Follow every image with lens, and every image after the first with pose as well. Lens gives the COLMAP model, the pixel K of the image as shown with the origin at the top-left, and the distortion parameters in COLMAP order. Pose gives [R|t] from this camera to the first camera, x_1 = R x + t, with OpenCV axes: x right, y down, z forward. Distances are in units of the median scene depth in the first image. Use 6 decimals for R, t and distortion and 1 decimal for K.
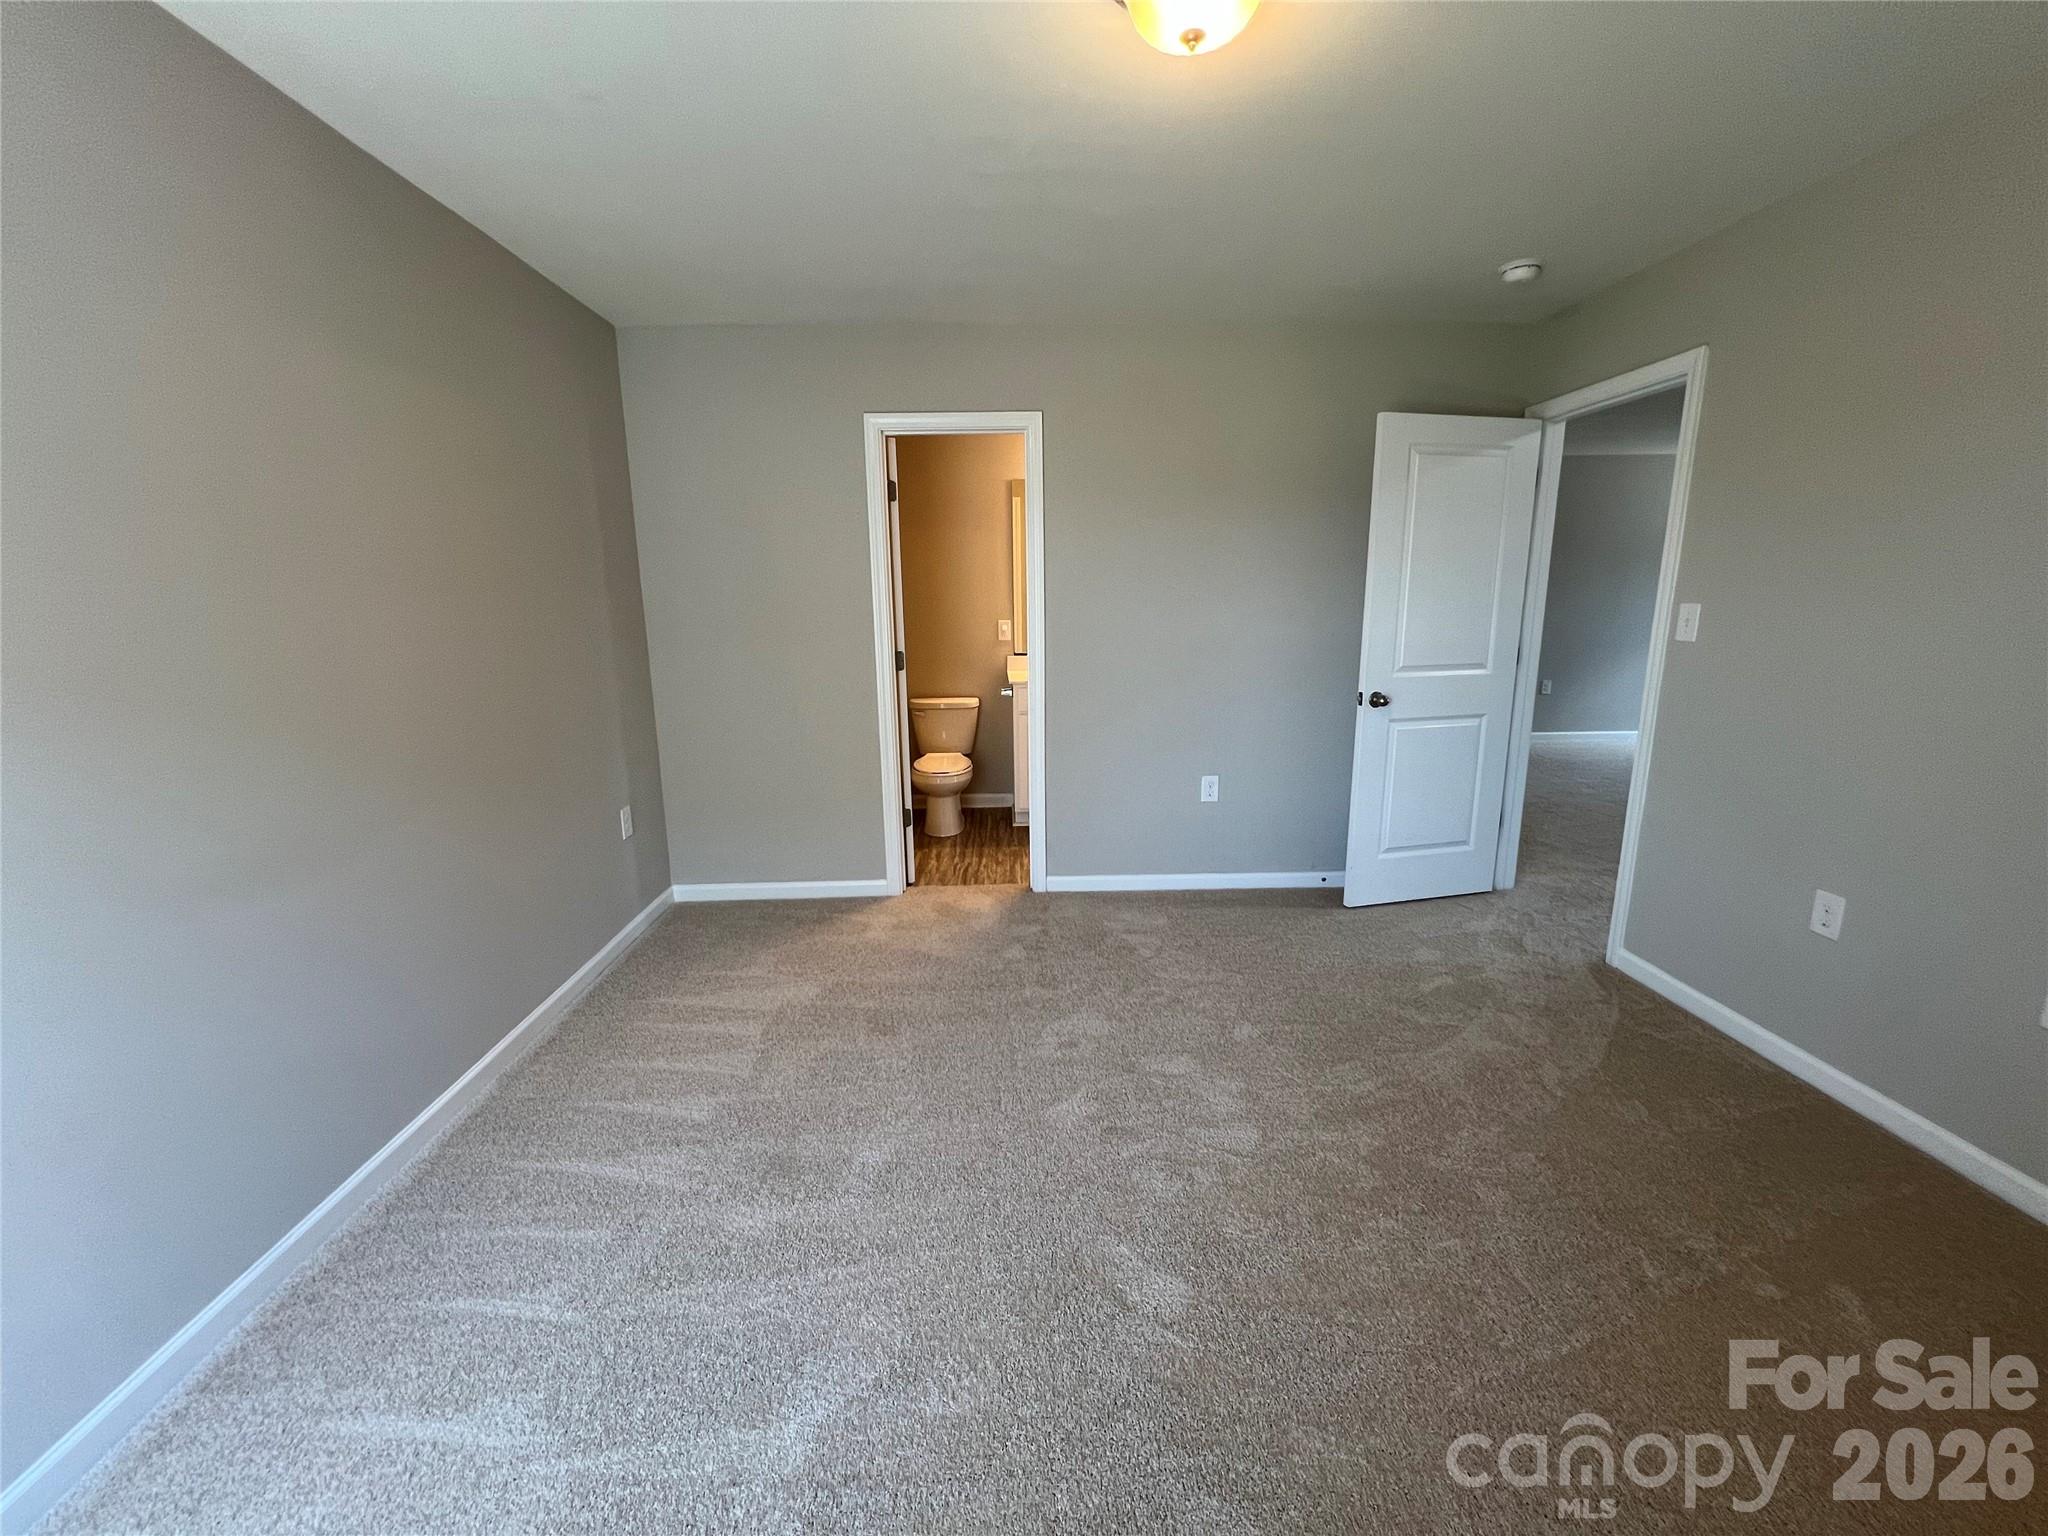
lens RADIAL K [[823.1, 0, 1015.8], [0, 823.1, 764.8], [0, 0, 1]] dist [-0.003647, -0.000385]
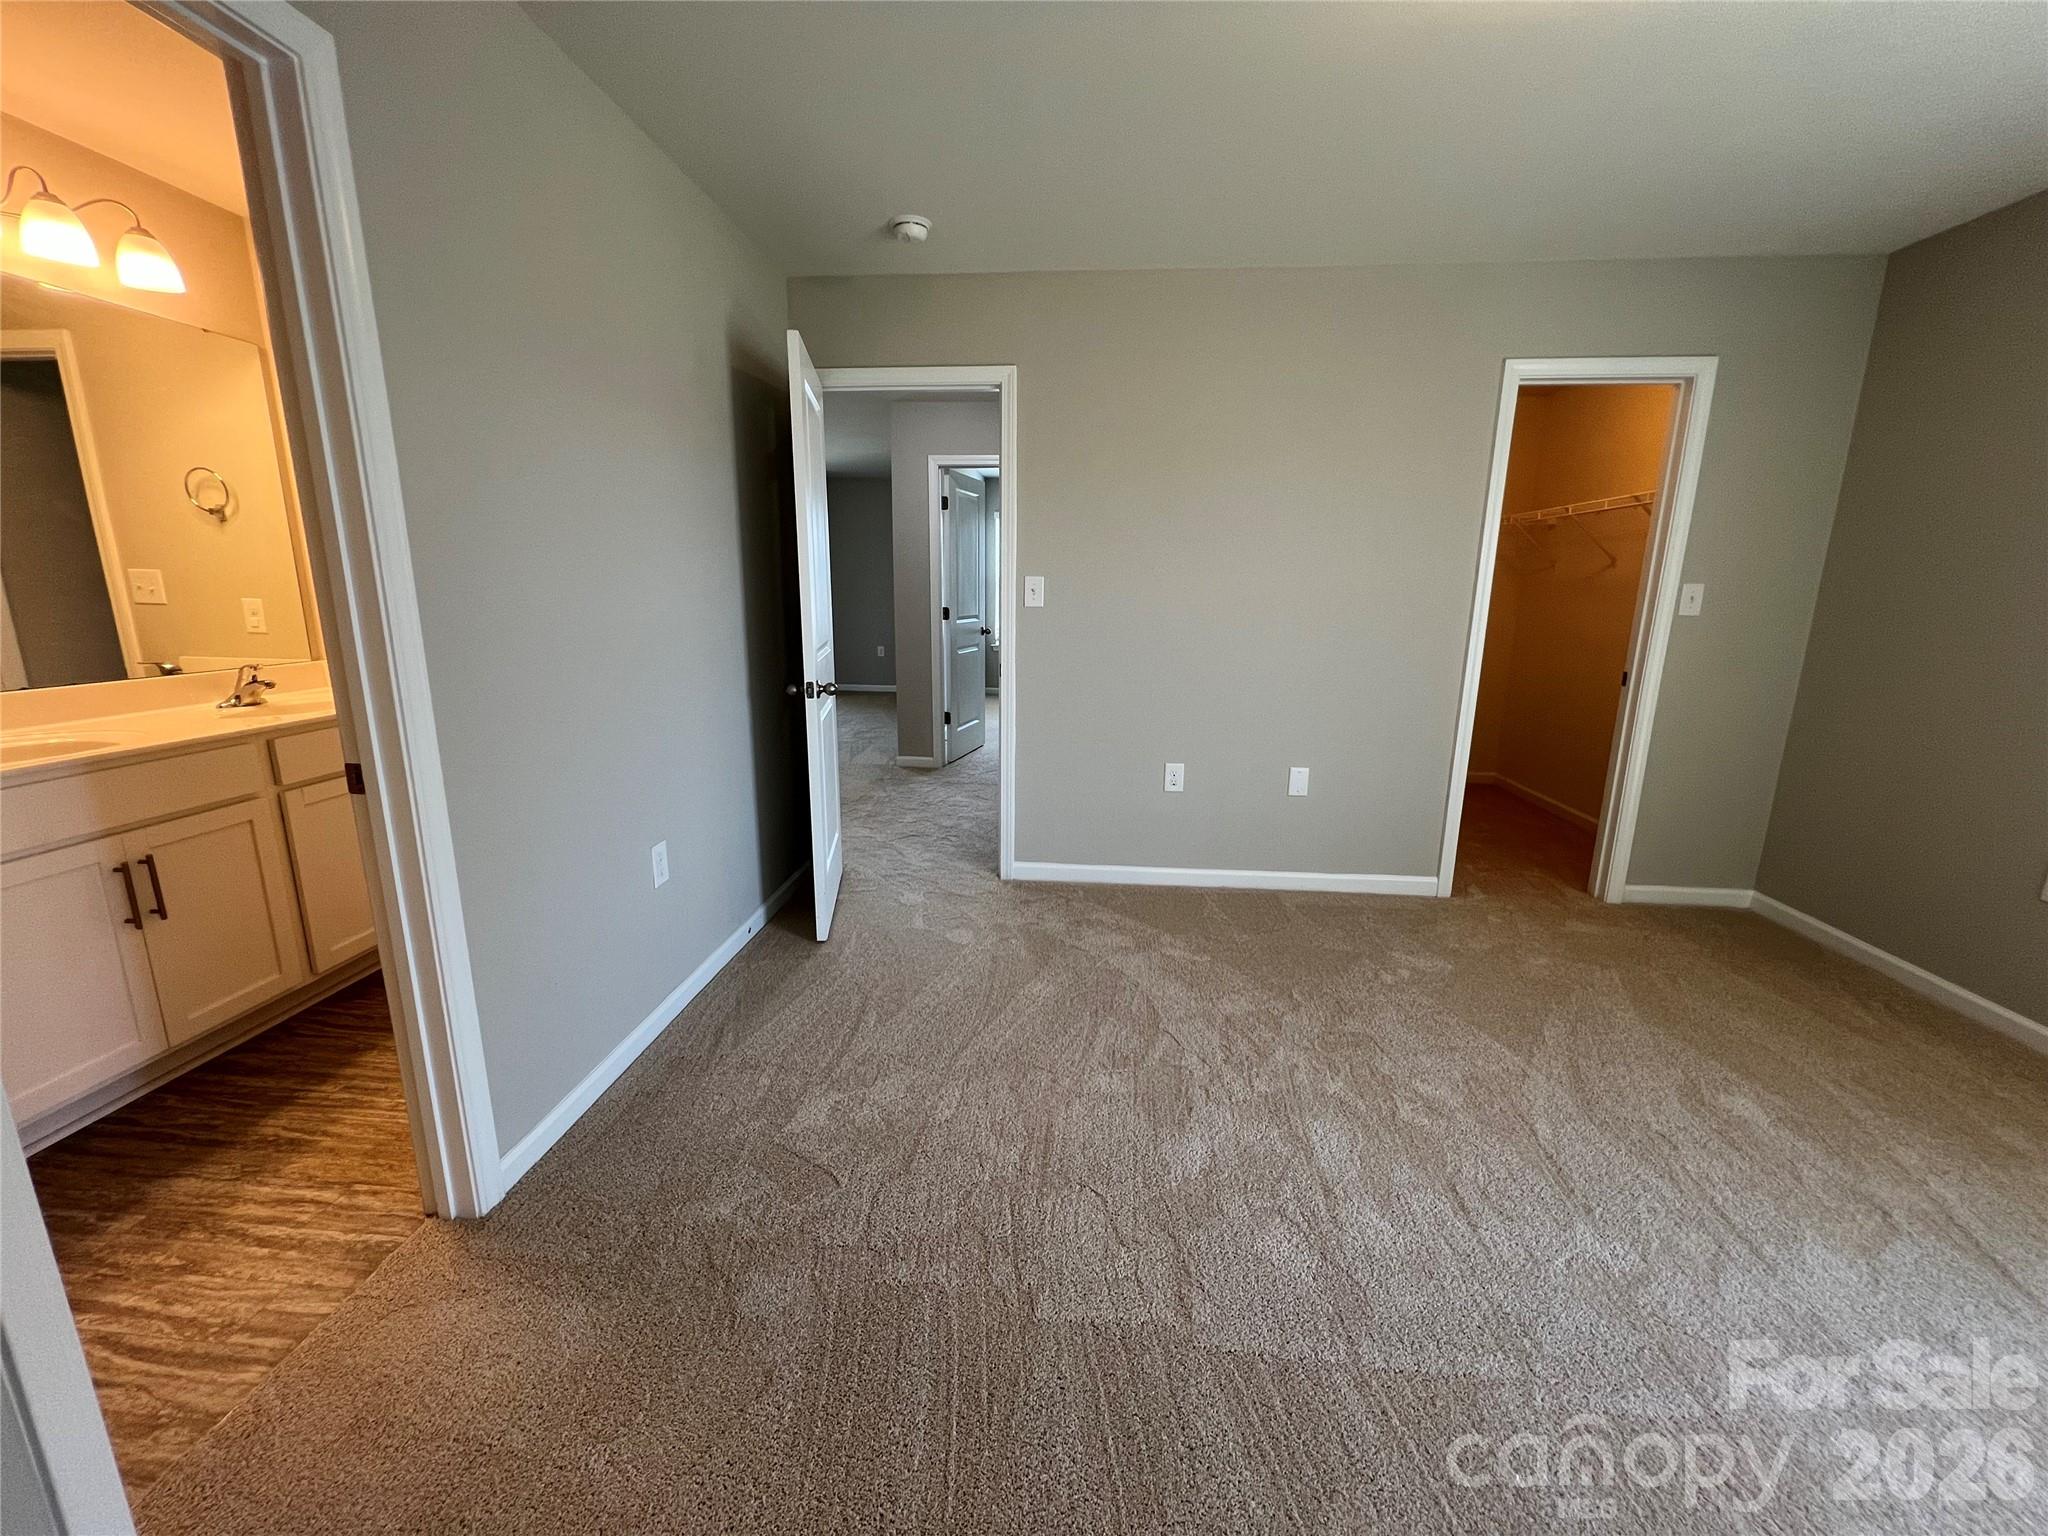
lens RADIAL K [[823.0, 0, 1015.9], [0, 823.0, 763.6], [0, 0, 1]] dist [-0.001220, -0.000315]
pose [[0.115807, -0.200721, 0.972780, -0.367505], [0.191689, 0.965474, 0.176393, -0.115981], [-0.974599, 0.166044, 0.150285, 0.698876]]
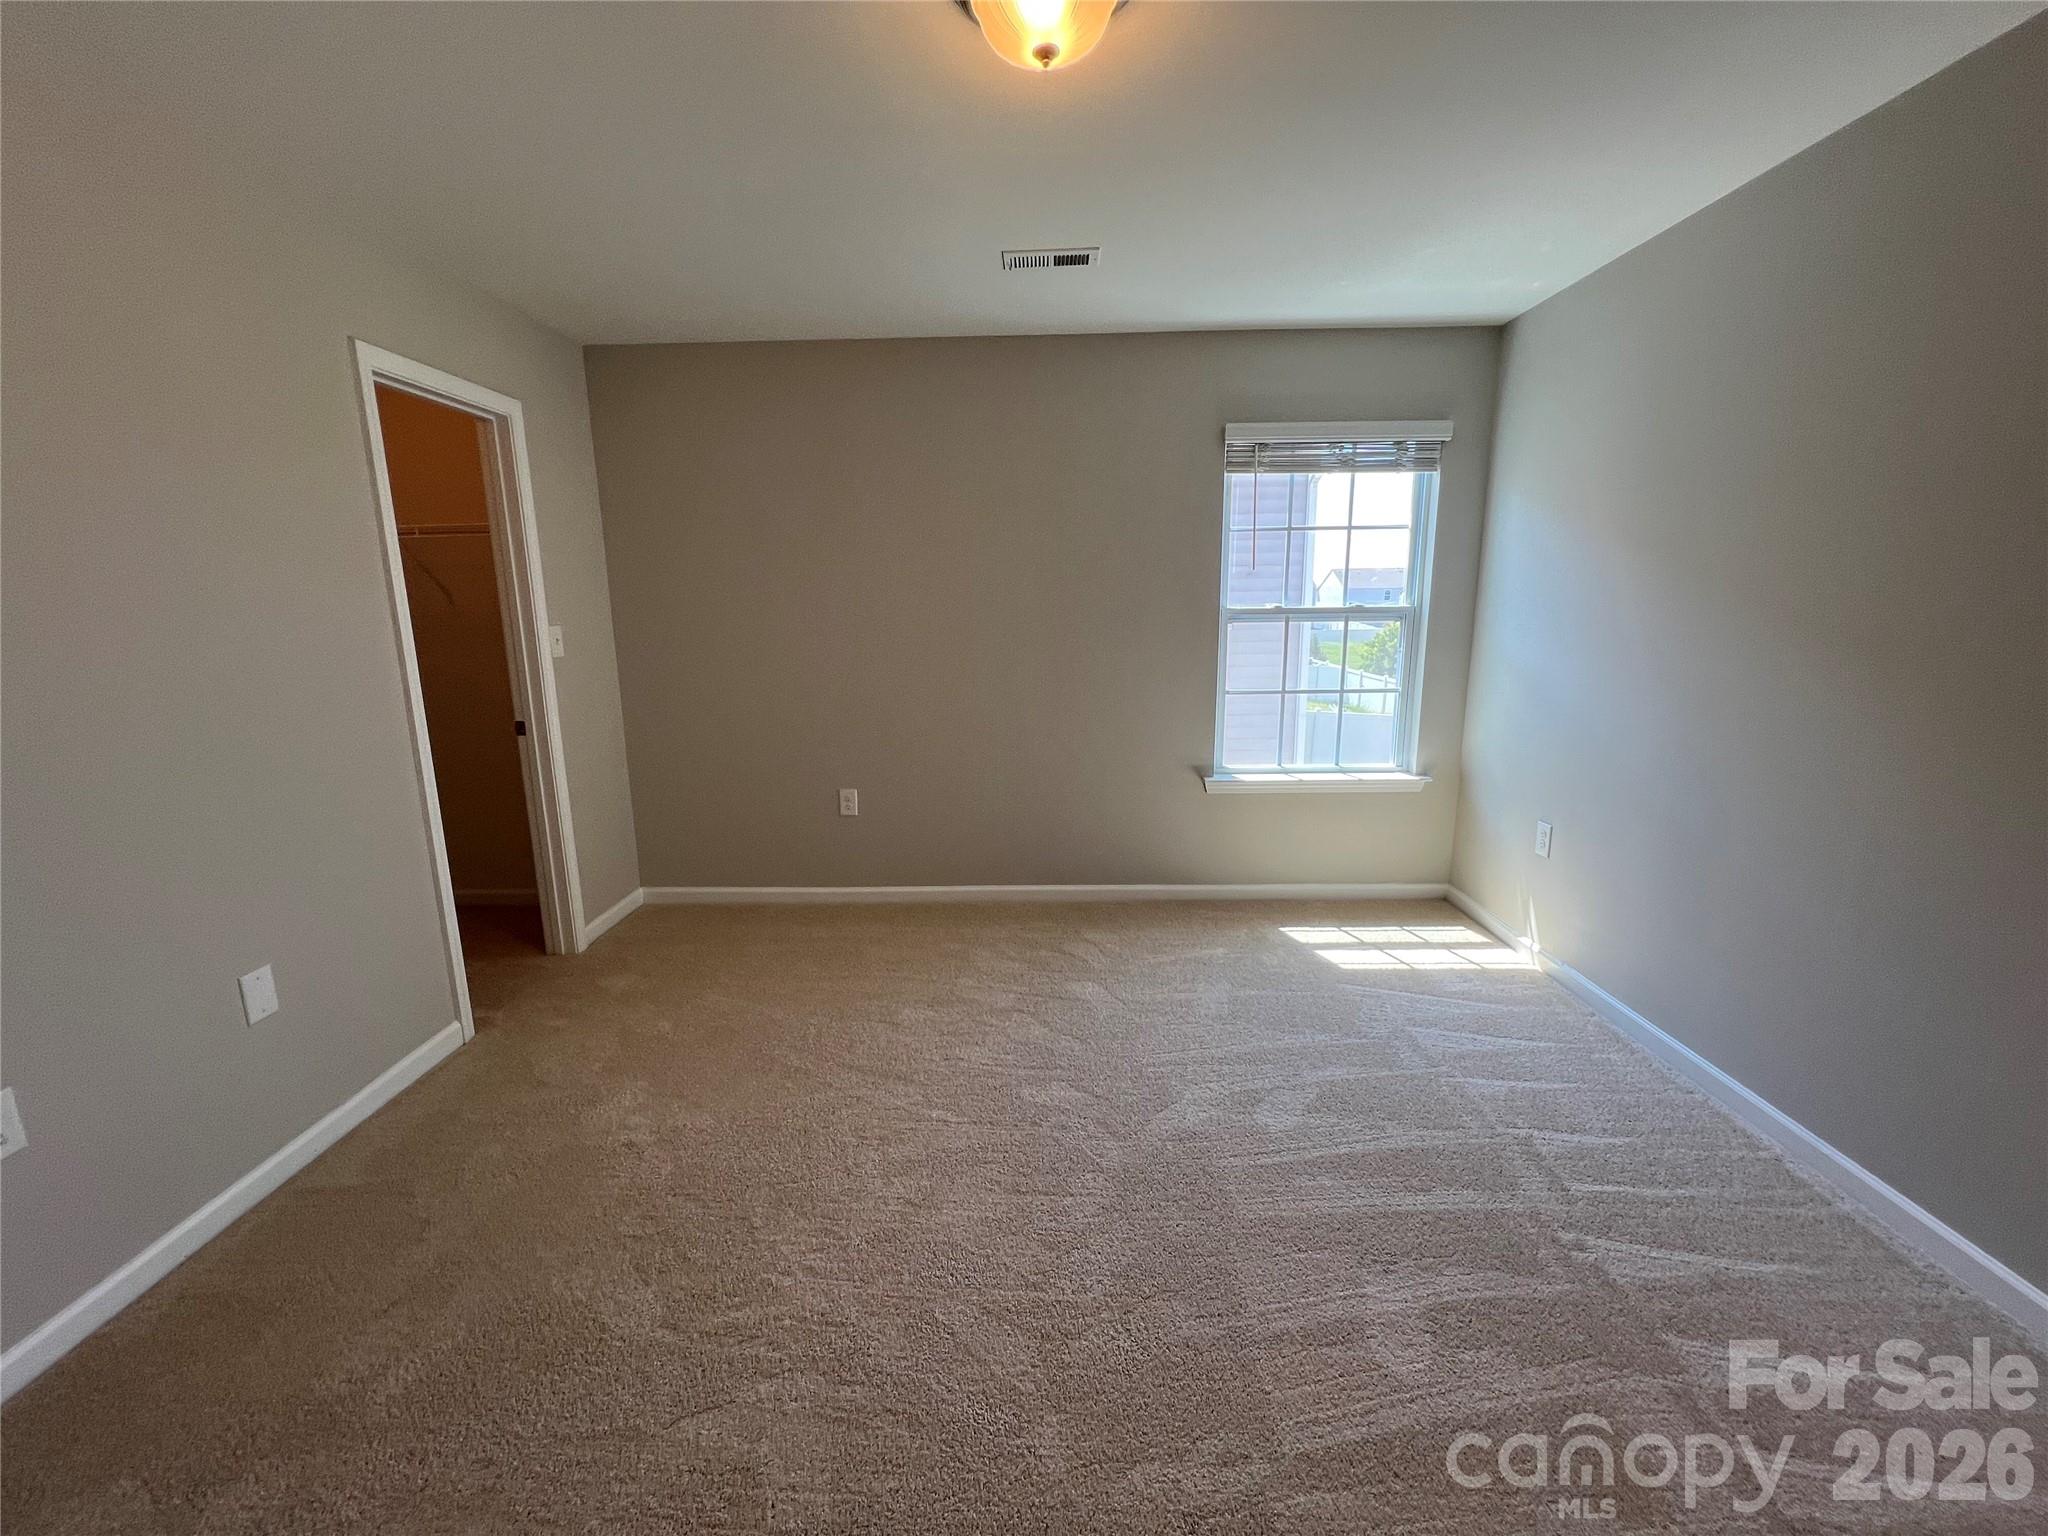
lens RADIAL K [[823.1, 0, 1015.8], [0, 823.1, 764.8], [0, 0, 1]] dist [-0.003647, -0.000385]
pose [[-0.997834, 0.015750, 0.063868, 0.083777], [0.039692, 0.918402, 0.393653, -0.206097], [-0.052456, 0.395336, -0.917038, 0.957042]]
